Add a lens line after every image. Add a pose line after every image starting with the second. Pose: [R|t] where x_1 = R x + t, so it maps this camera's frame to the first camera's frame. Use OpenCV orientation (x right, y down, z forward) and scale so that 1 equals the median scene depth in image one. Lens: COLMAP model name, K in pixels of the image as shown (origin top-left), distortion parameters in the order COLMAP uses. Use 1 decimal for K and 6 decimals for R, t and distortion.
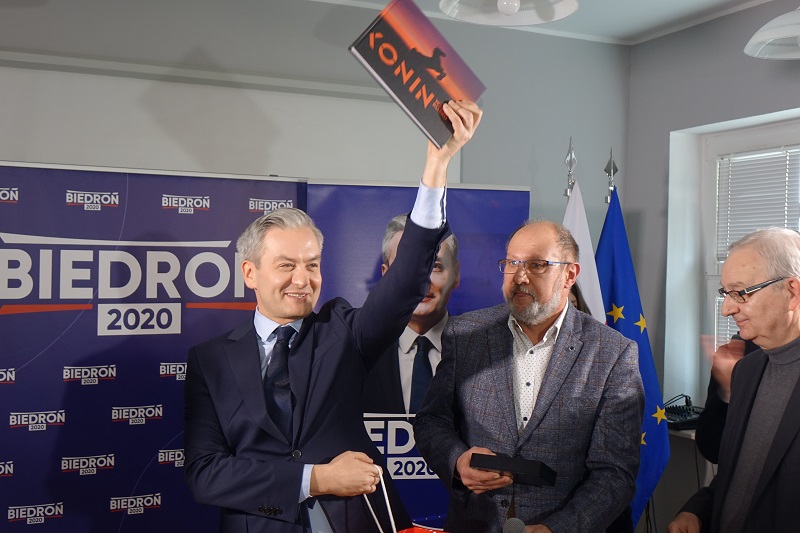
lens RADIAL K [[1006.4, 0, 402.7], [0, 1006.4, 268.1], [0, 0, 1]] dist [0.038005, 0.000000]
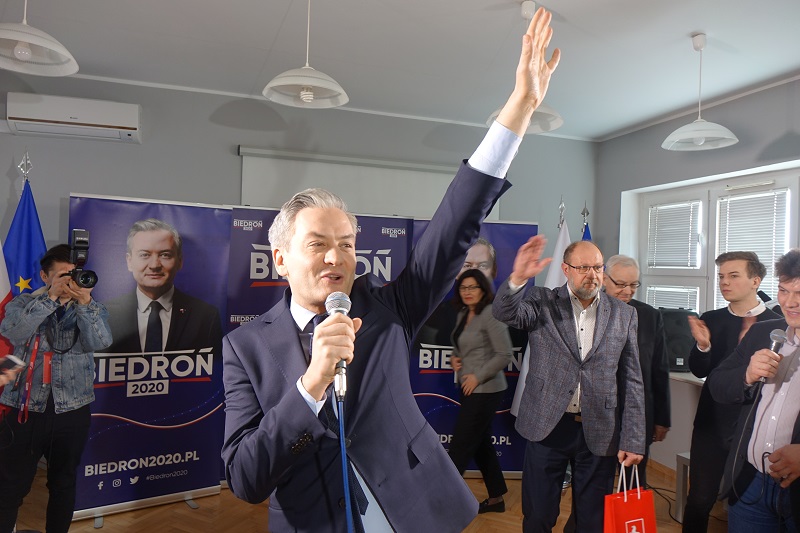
lens RADIAL K [[550.8, 0, 392.7], [0, 550.8, 259.2], [0, 0, 1]] dist [0.001321, -0.001891]
pose [[0.990461, 0.018213, -0.136581, 0.306161], [-0.019923, 0.999739, -0.011164, 0.004269], [0.136342, 0.013779, 0.990566, 0.143500]]
